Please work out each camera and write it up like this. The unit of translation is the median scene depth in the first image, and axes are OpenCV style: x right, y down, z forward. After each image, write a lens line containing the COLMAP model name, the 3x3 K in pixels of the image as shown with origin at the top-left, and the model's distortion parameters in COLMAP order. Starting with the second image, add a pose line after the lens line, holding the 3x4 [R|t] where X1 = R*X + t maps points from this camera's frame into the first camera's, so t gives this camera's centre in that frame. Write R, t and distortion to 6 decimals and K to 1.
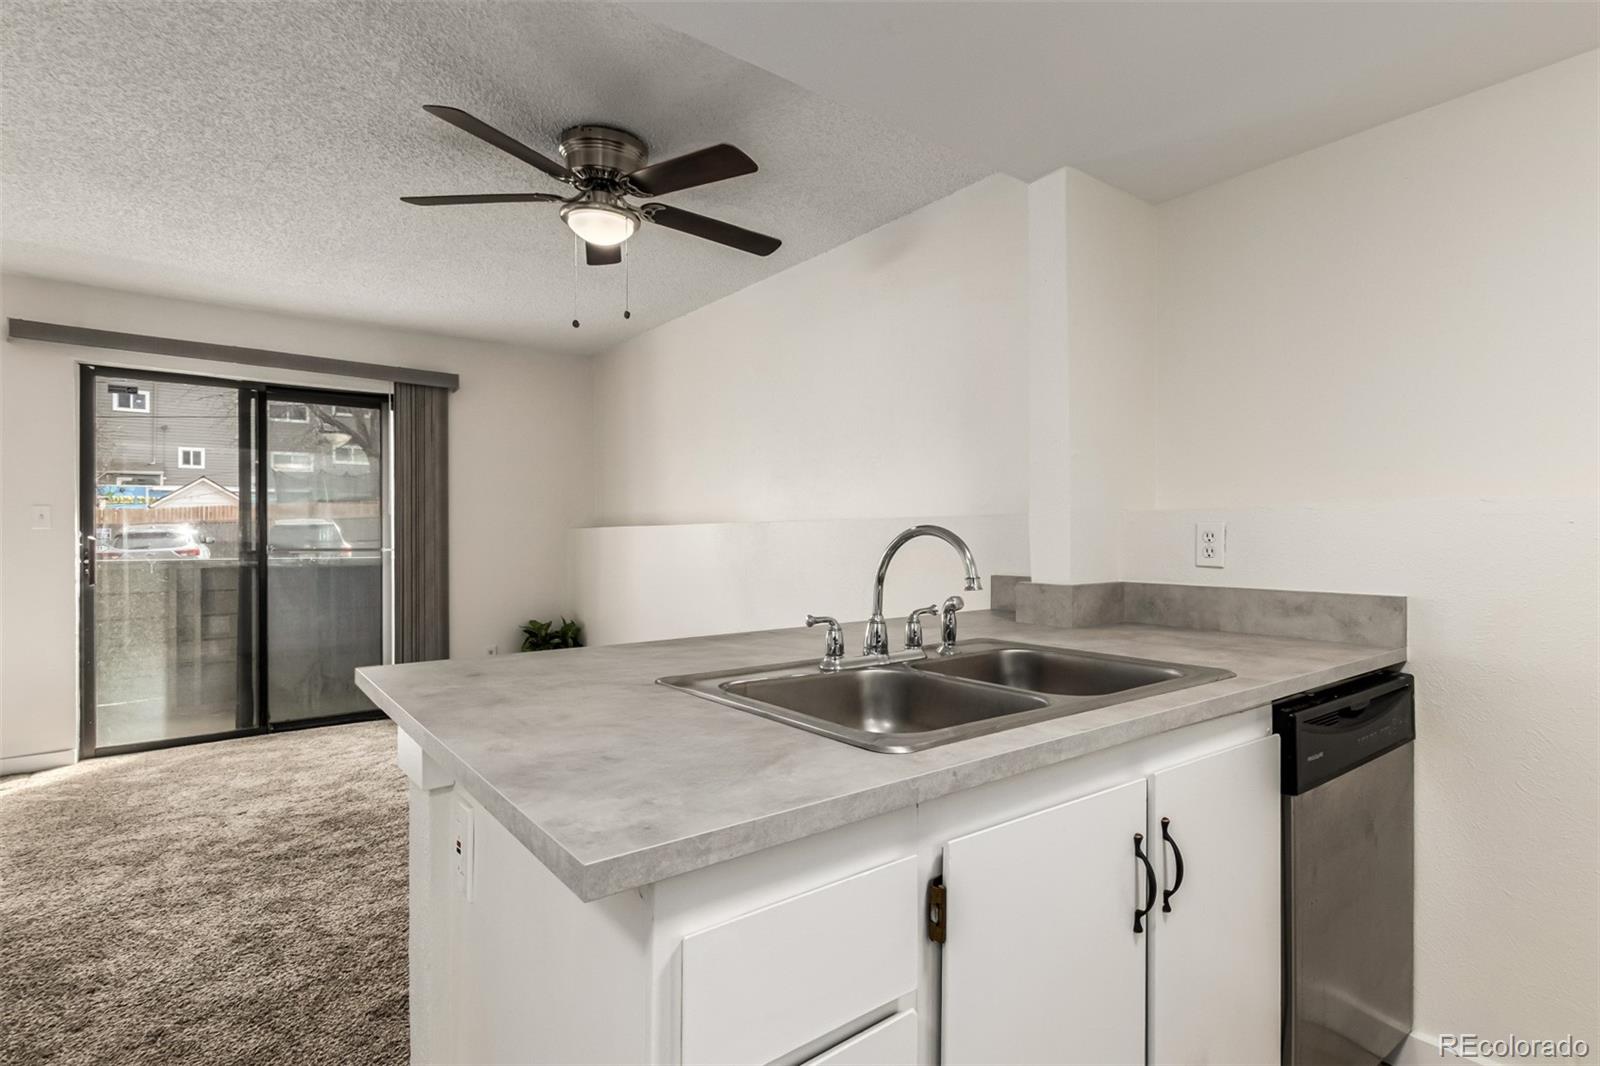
lens RADIAL K [[774.3, 0, 787.6], [0, 774.3, 533.4], [0, 0, 1]] dist [0.006554, -0.001366]
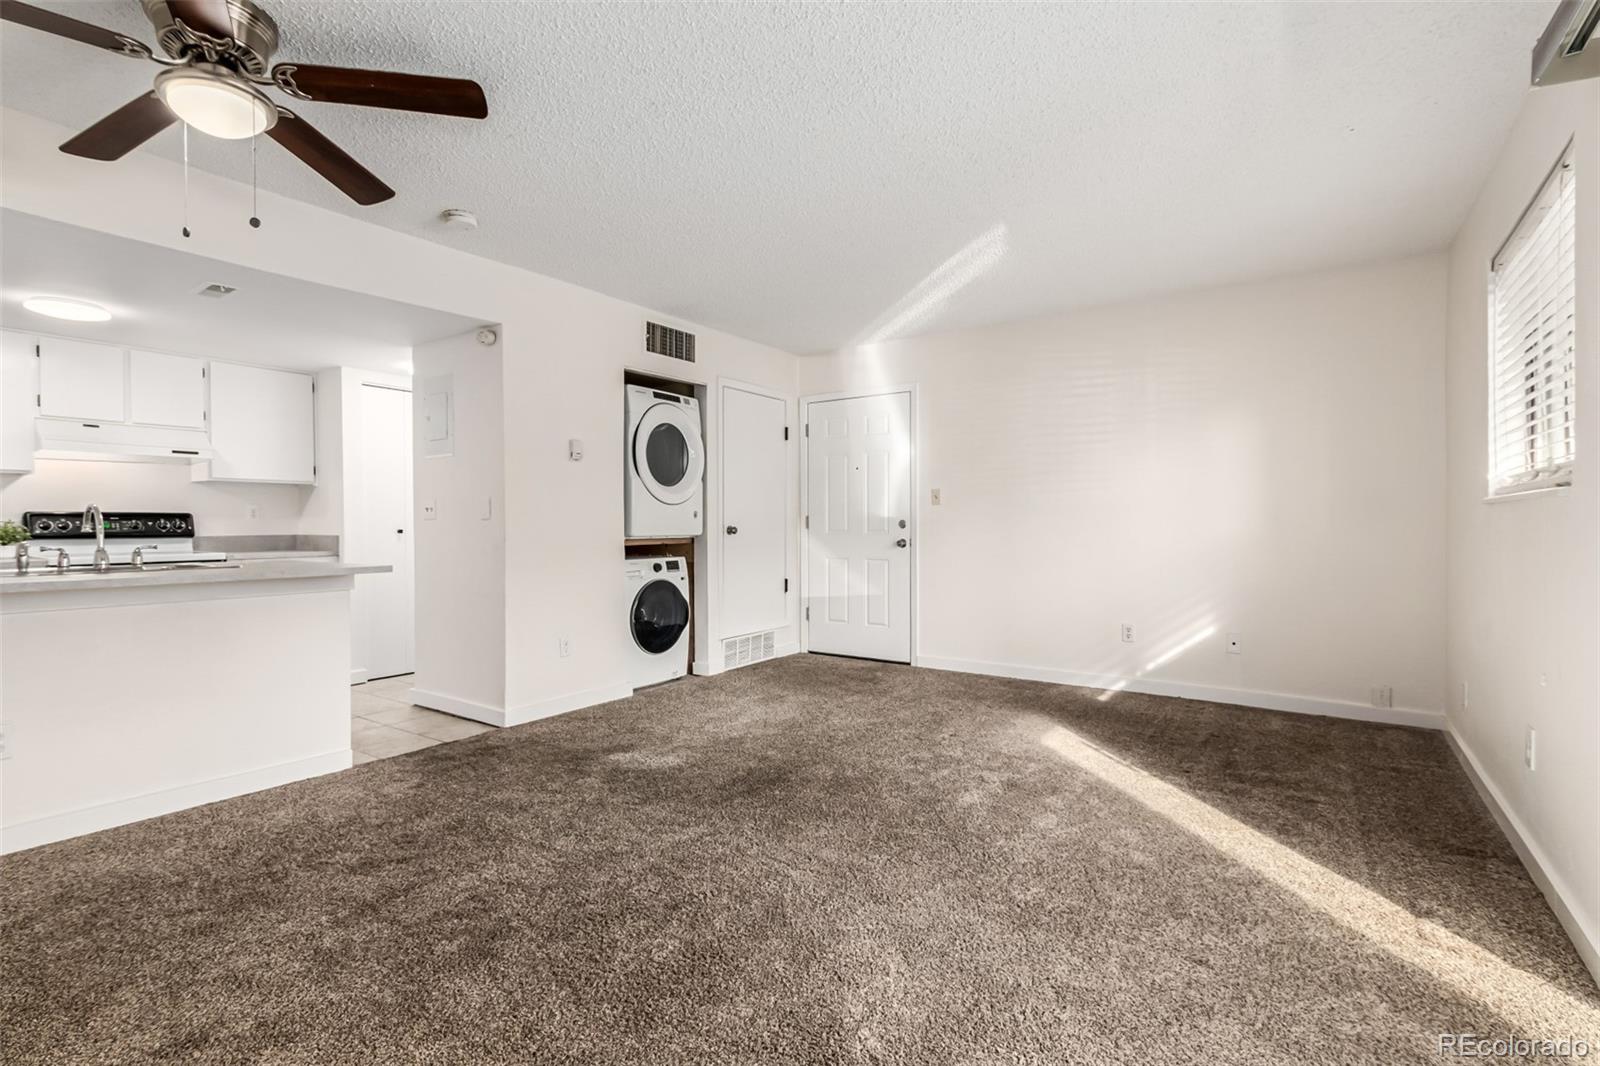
lens RADIAL K [[733.7, 0, 789.8], [0, 733.7, 532.2], [0, 0, 1]] dist [0.005226, -0.001877]
pose [[-0.953861, 0.010800, -0.300056, -0.761978], [0.009343, 0.999937, 0.006290, 0.053278], [0.300105, 0.003196, -0.953901, 2.533498]]
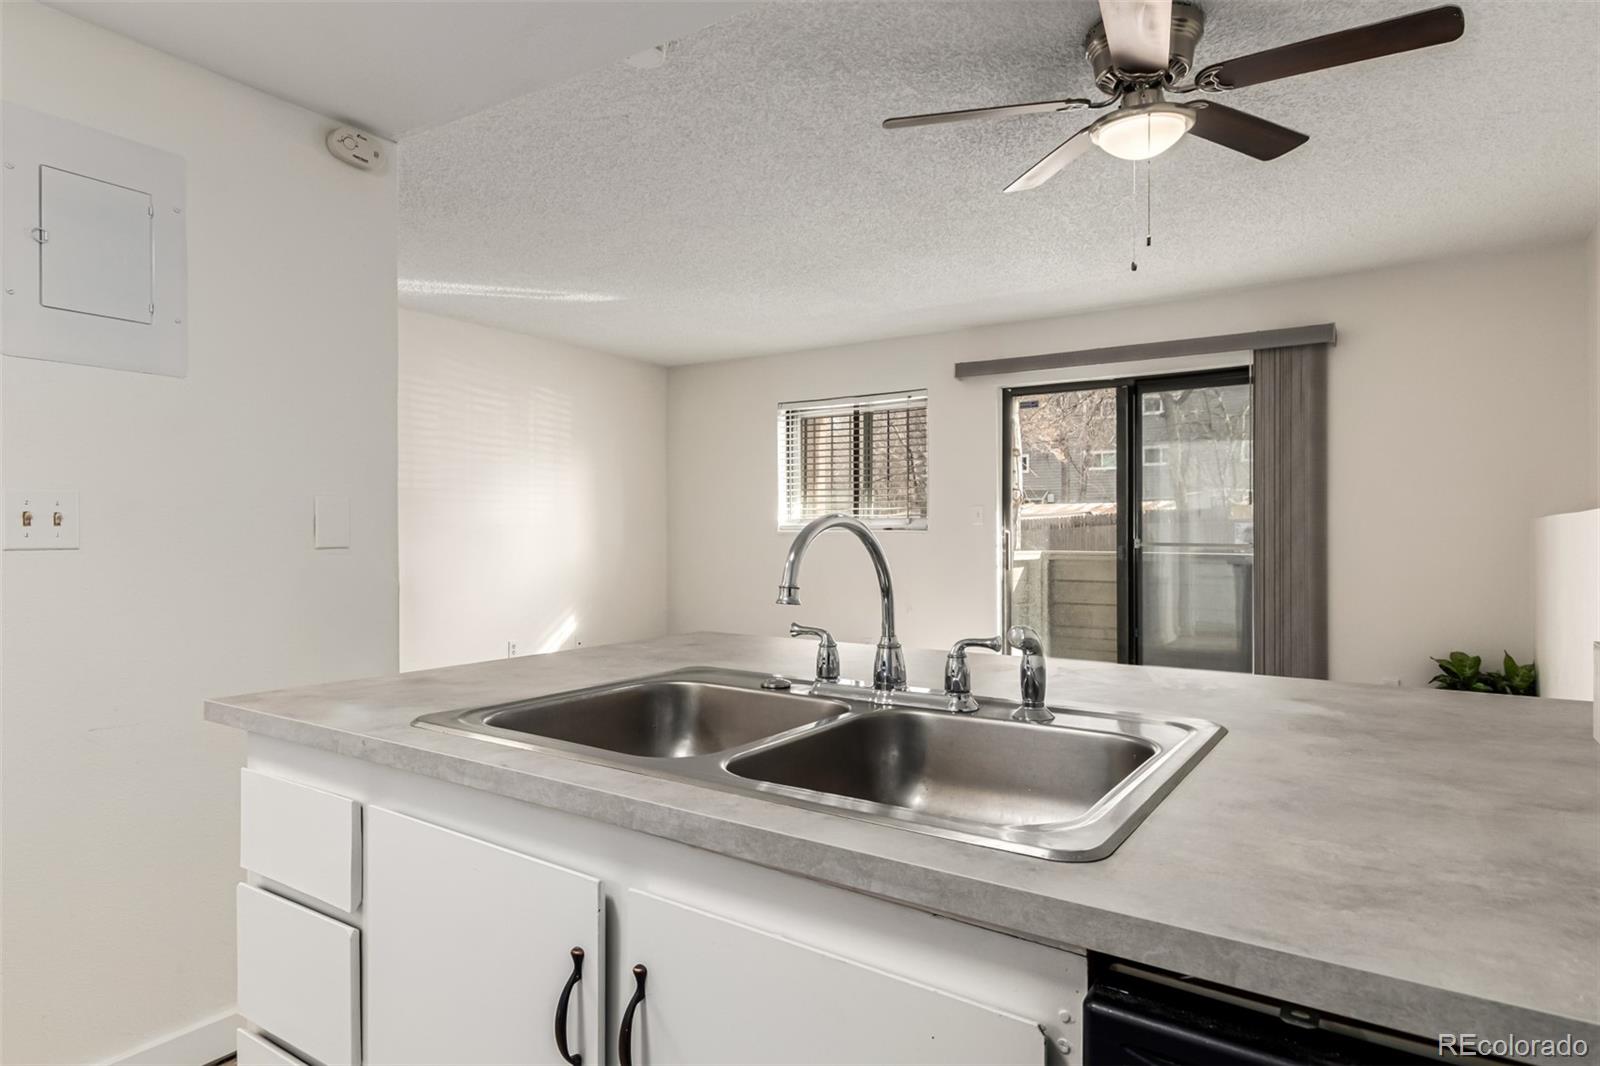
lens RADIAL K [[905.2, 0, 795.5], [0, 905.2, 539.2], [0, 0, 1]] dist [0.004140, 0.002631]
pose [[0.321182, 0.008345, -0.946981, 0.689602], [0.004060, 0.999940, 0.010189, 0.002992], [0.947009, -0.007117, 0.321128, 0.491419]]
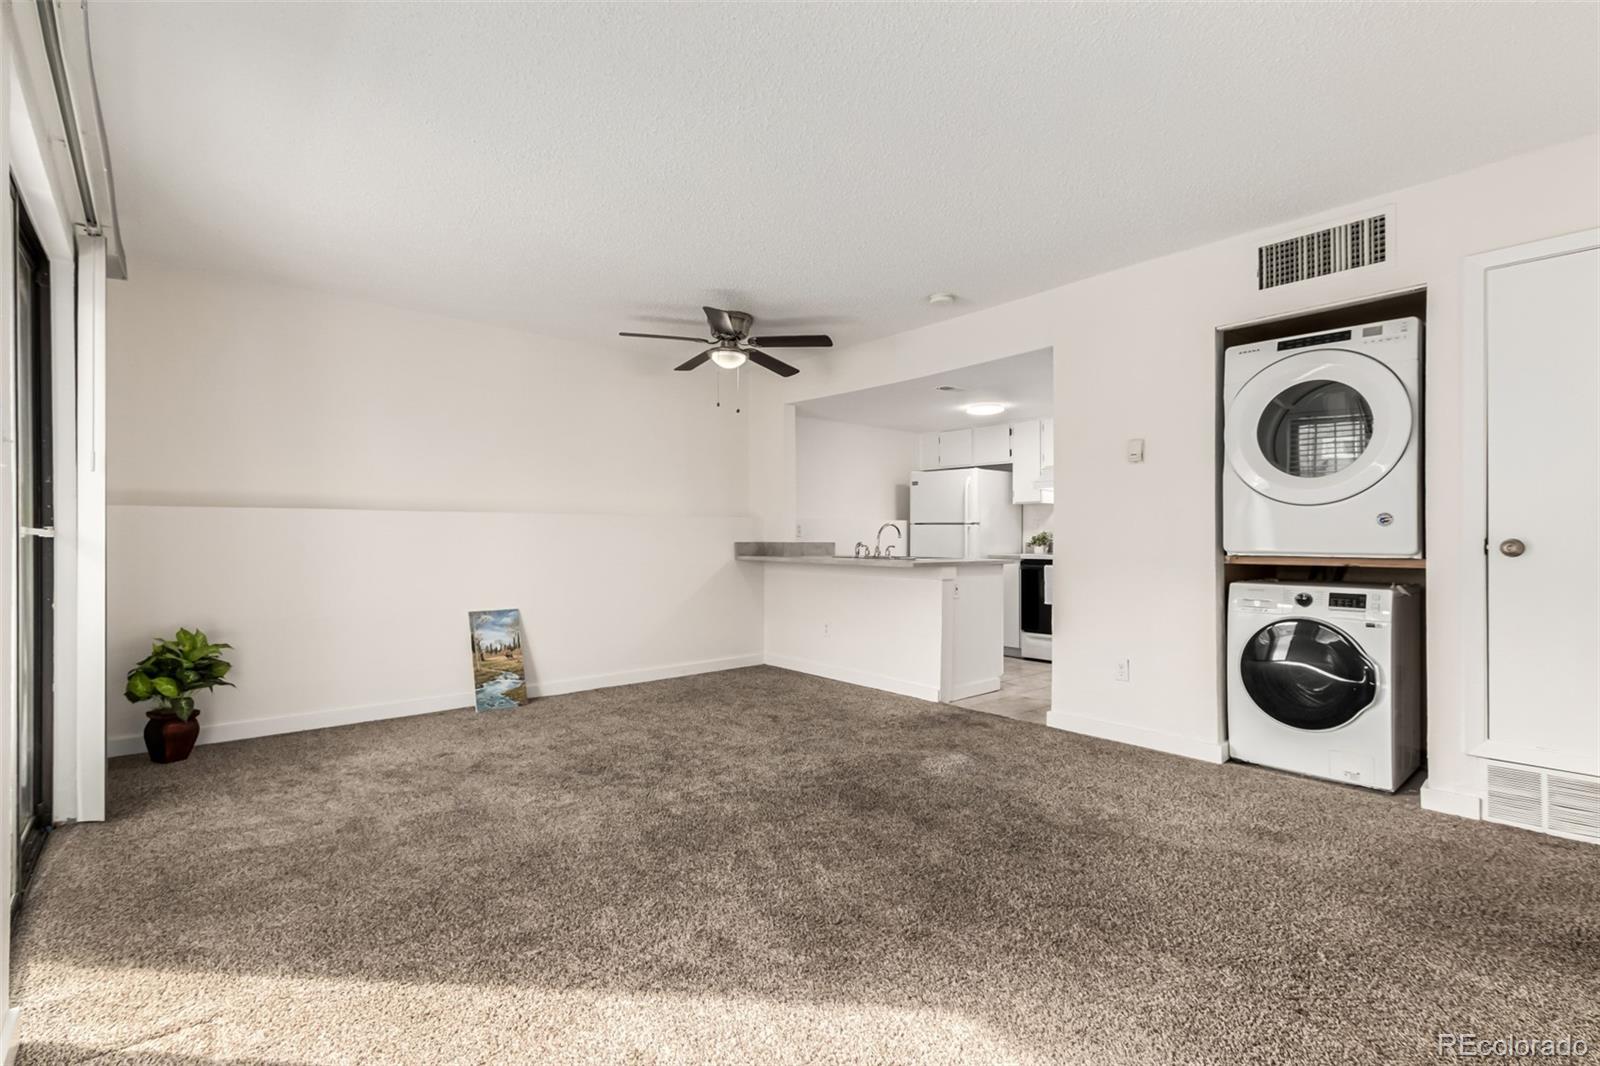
lens RADIAL K [[733.7, 0, 790.3], [0, 733.7, 533.4], [0, 0, 1]] dist [0.005226, -0.001877]
pose [[-0.054364, 0.006151, 0.998502, -2.710995], [-0.007208, 0.999953, -0.006552, 0.053031], [-0.998495, -0.007553, -0.054317, 1.253909]]
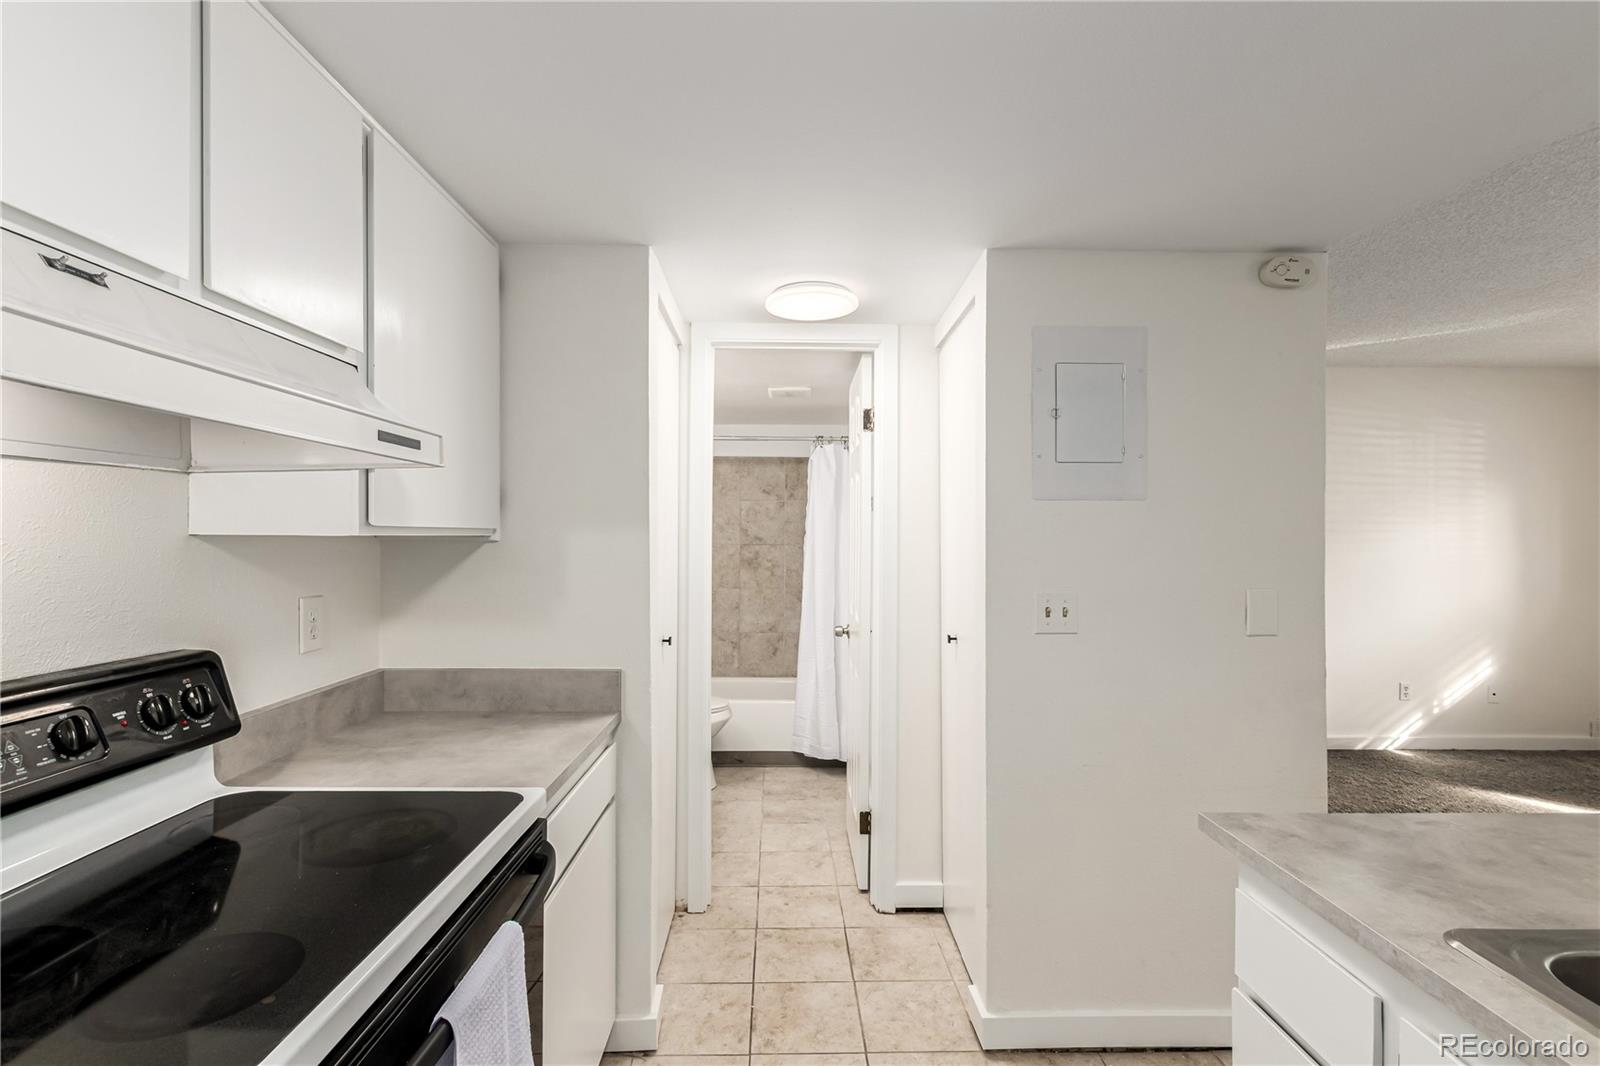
lens RADIAL K [[733.7, 0, 788.8], [0, 733.7, 538.3], [0, 0, 1]] dist [0.005226, -0.001877]
pose [[-0.598800, 0.004692, -0.800885, 0.651952], [0.005459, 0.999984, 0.001777, -0.117192], [0.800880, -0.003308, -0.598815, 0.393728]]
